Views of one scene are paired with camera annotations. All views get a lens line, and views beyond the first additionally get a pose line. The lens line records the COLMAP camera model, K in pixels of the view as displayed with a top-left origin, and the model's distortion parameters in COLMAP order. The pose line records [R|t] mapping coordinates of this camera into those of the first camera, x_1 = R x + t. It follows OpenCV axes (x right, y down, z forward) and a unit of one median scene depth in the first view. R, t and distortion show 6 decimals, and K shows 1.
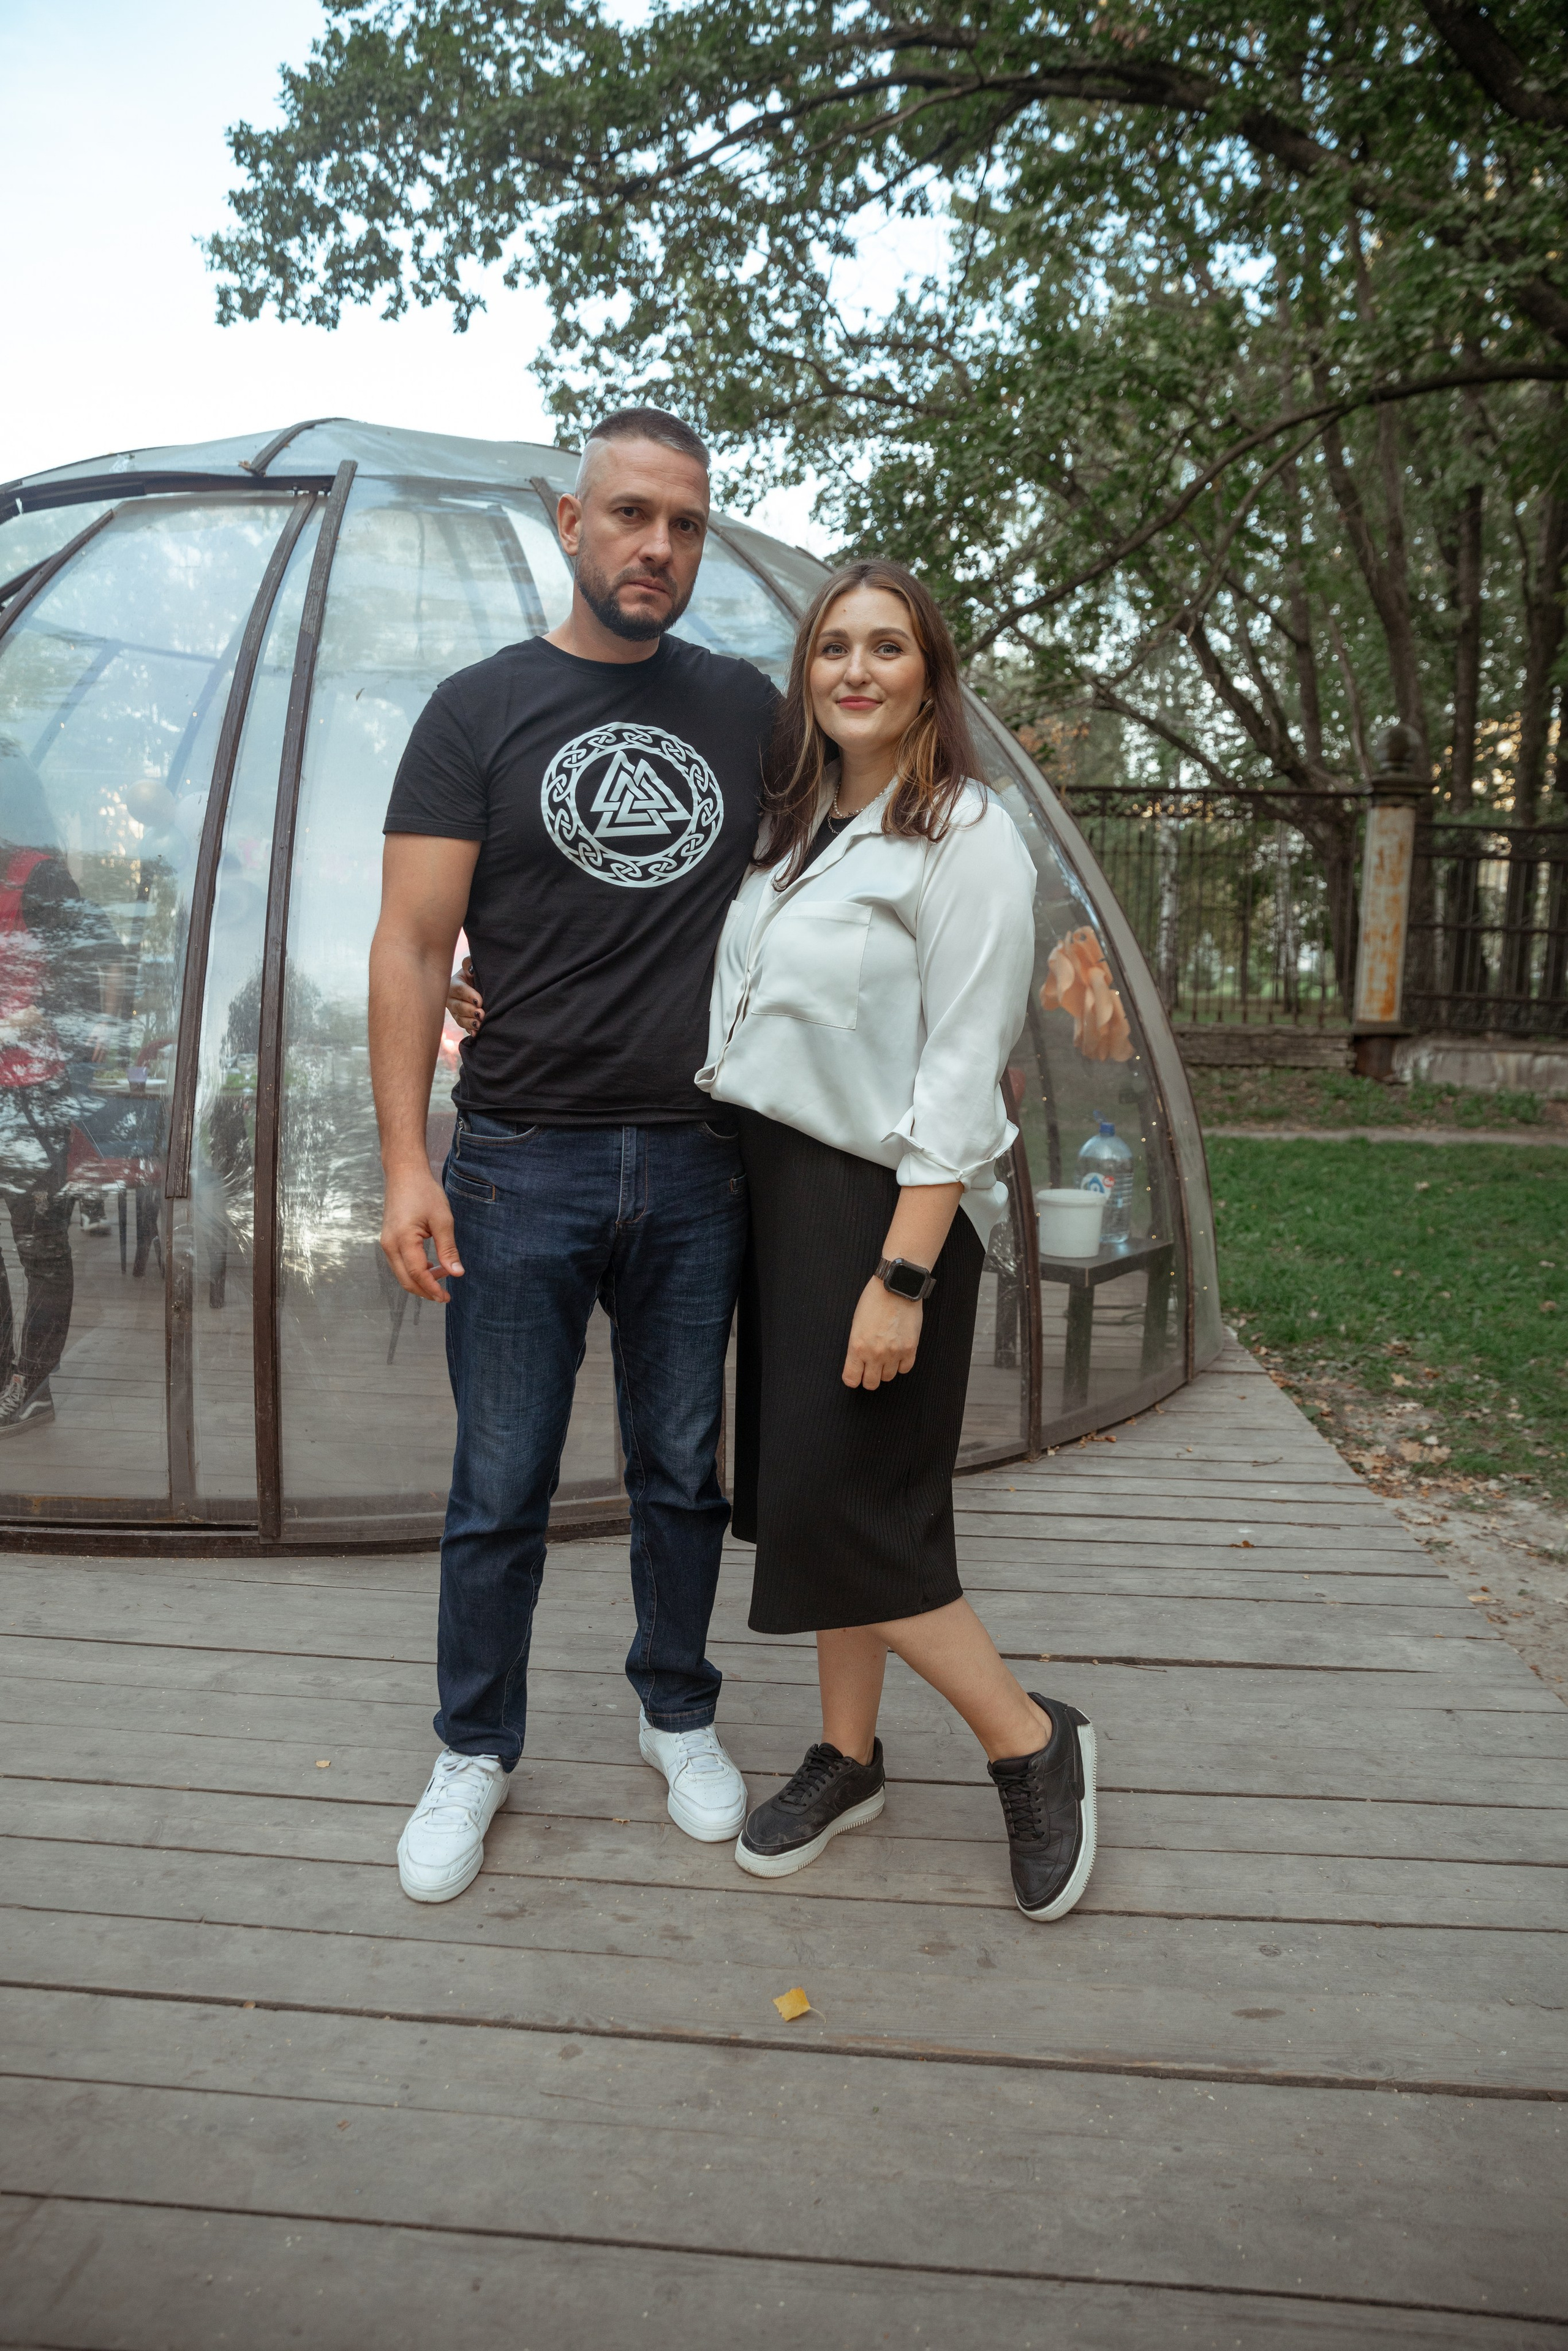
lens RADIAL K [[1579.9, 0, 787.0], [0, 1579.9, 1192.0], [0, 0, 1]] dist [-0.089910, 0.073052]
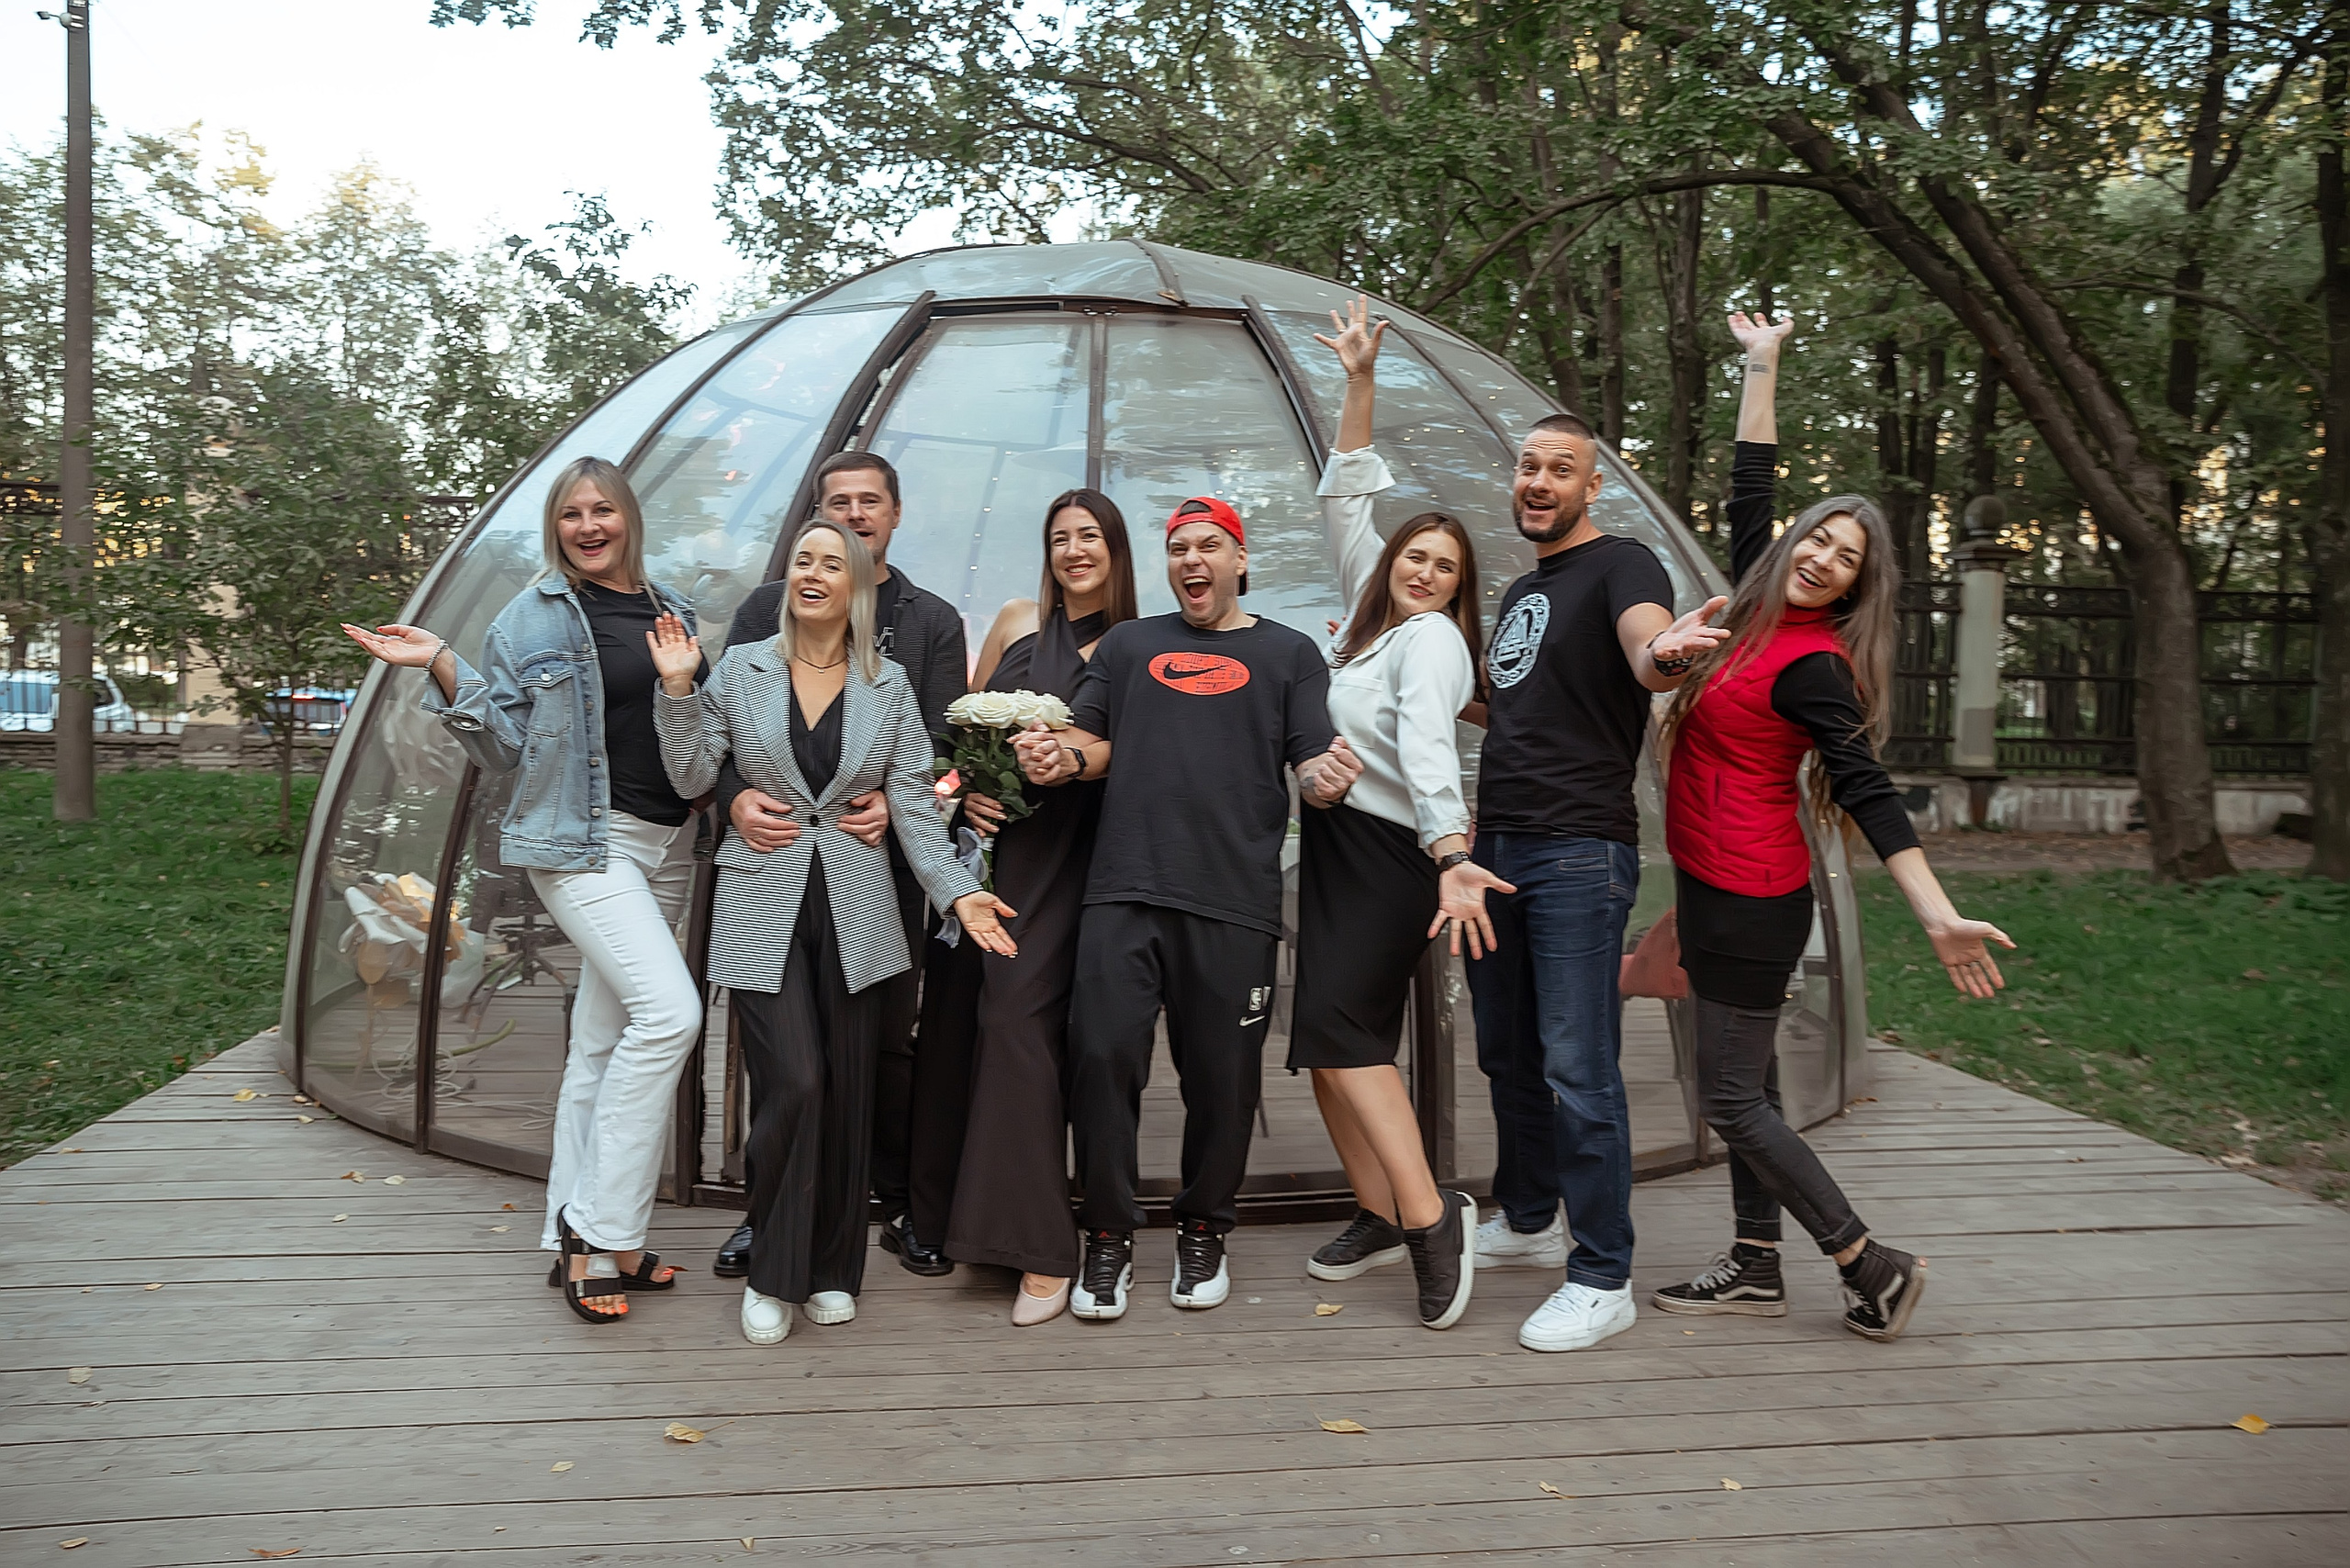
lens RADIAL K [[1698.8, 0, 1166.1], [0, 1698.8, 810.5], [0, 0, 1]] dist [-0.084565, 0.094882]
pose [[0.979031, -0.014224, 0.203214, -0.169194], [0.029165, 0.997070, -0.070719, 0.001602], [-0.201613, 0.075163, 0.976577, -0.057362]]
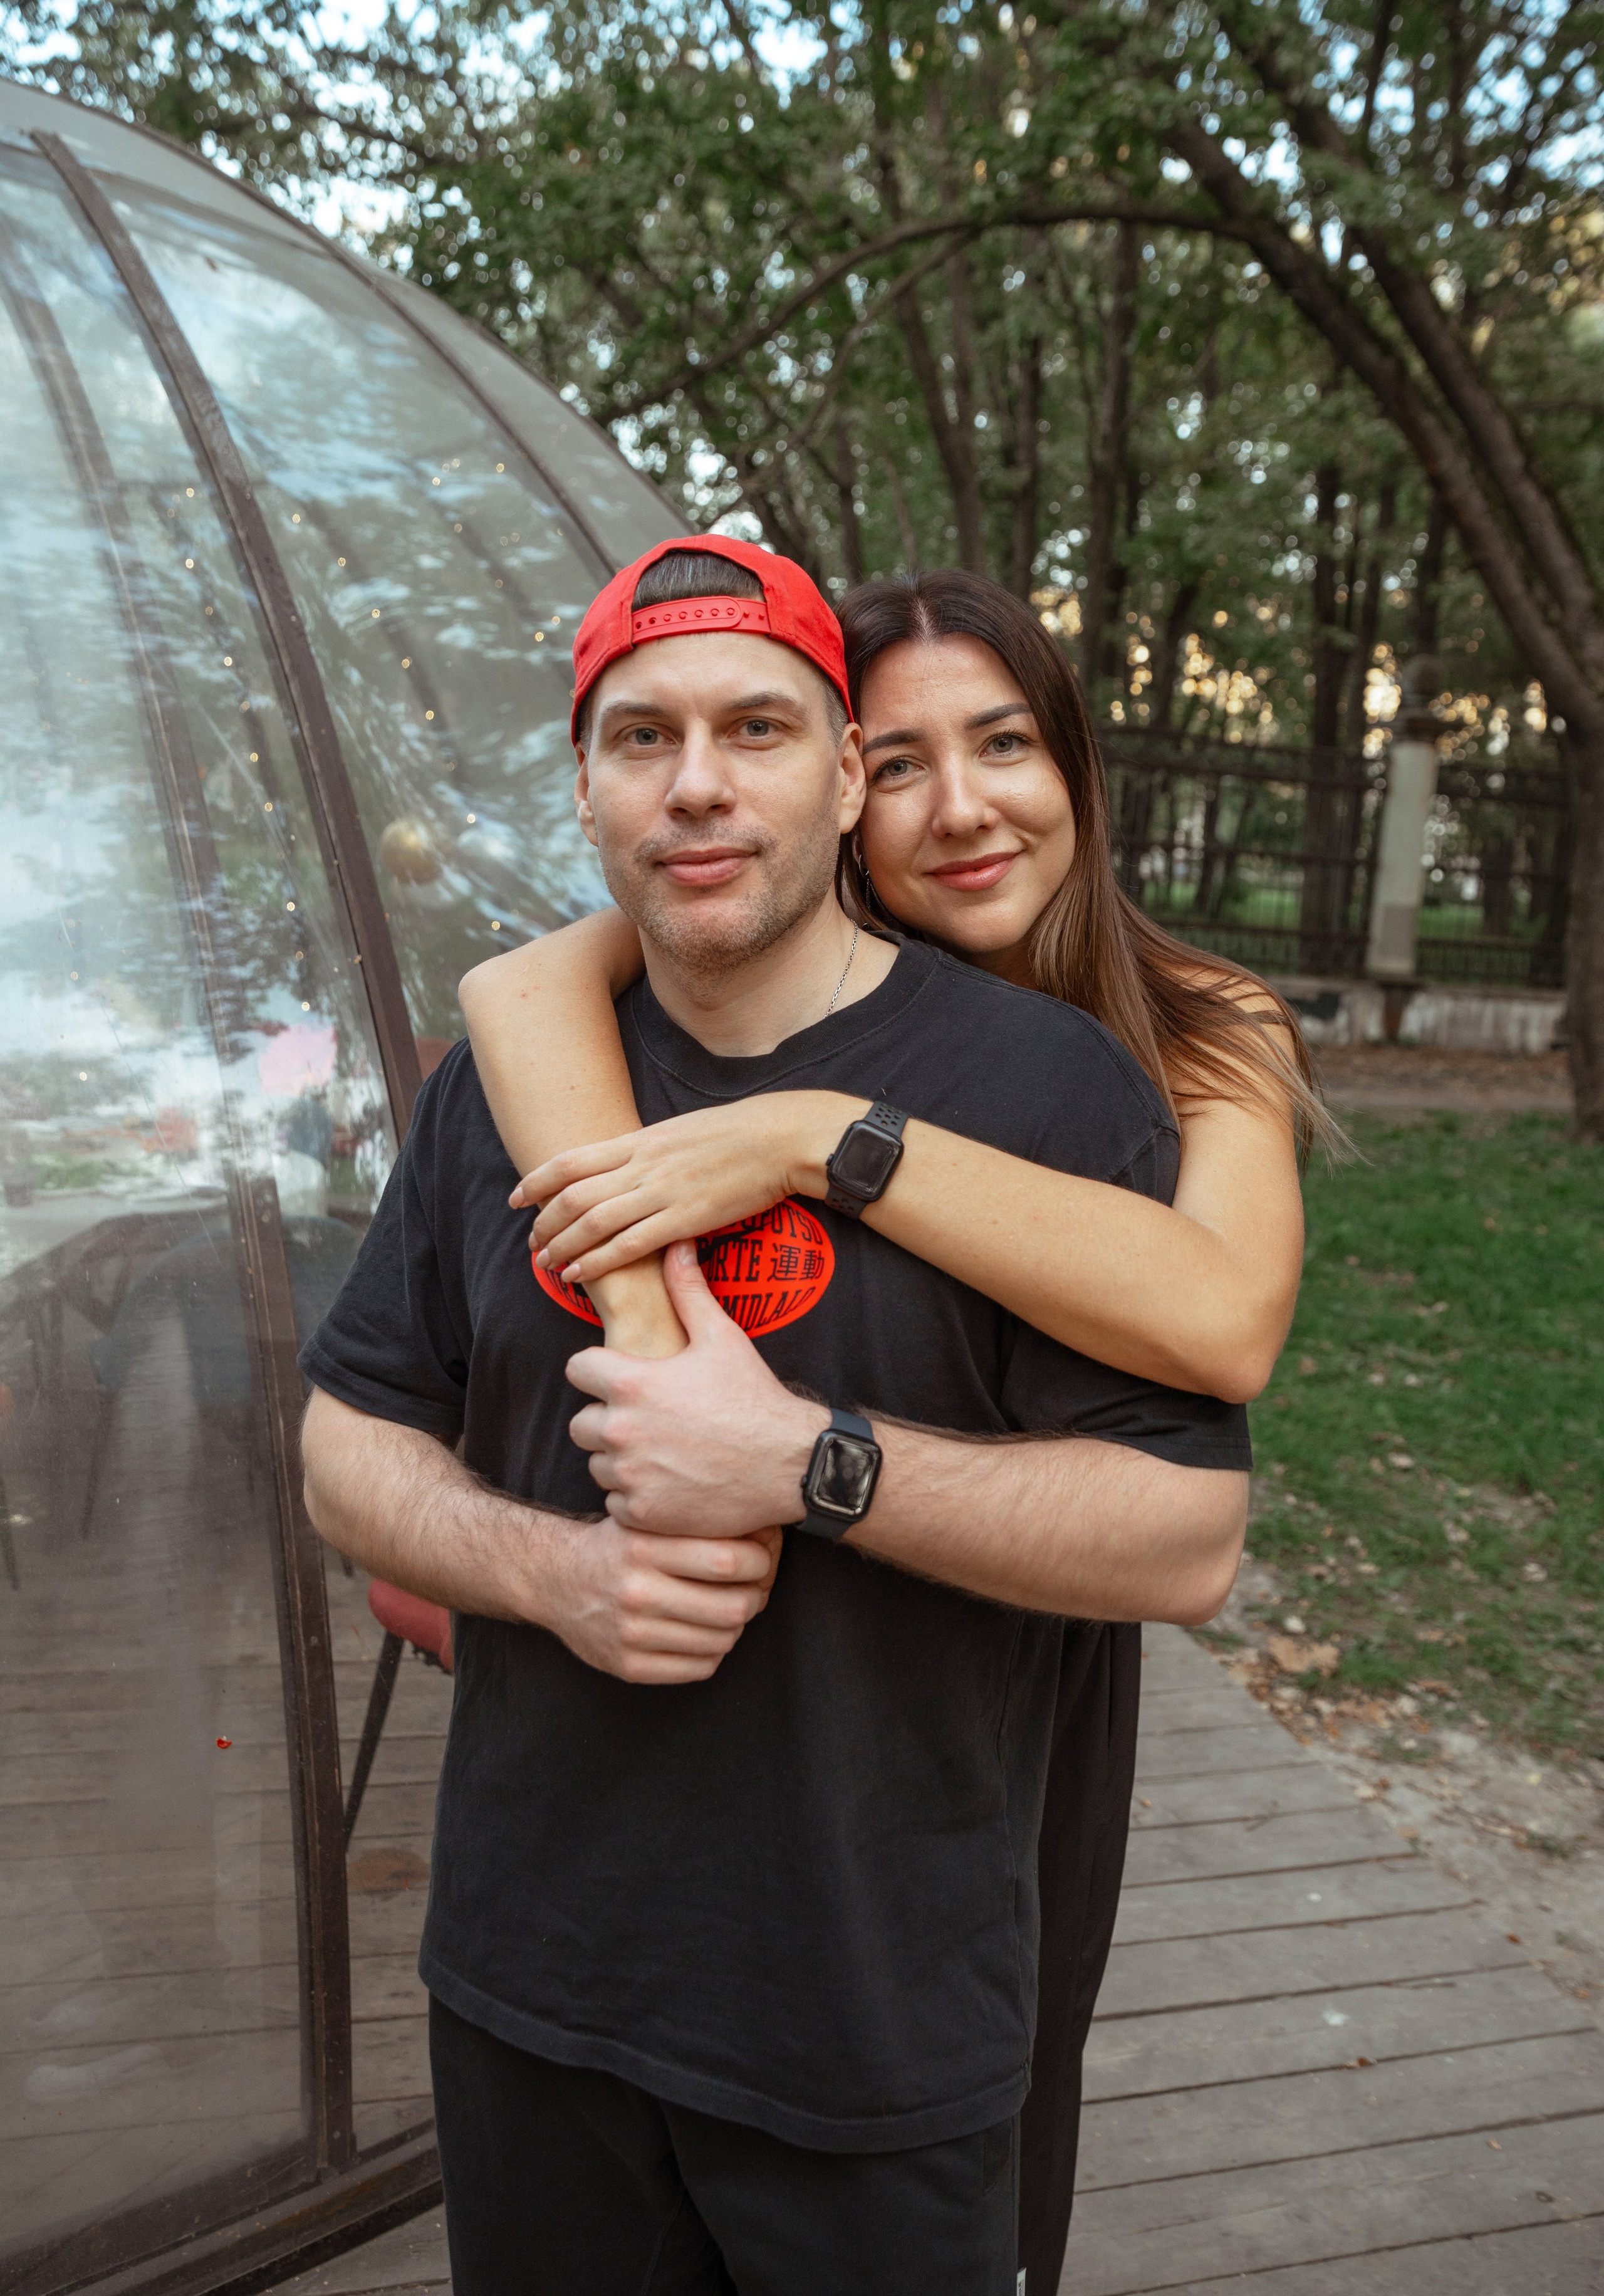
lens RADIAL K [[1797.0, 0, 819.7], [0, 1797.0, 1127.3], [0, 0, 1]] dist [-0.100490, 0.084665]
pose [[0.944312, -0.006949, 0.328978, -0.030871], [-0.001784, 0.999654, 0.026236, -0.037190], [-0.329047, -0.025362, 0.943973, 0.094851]]
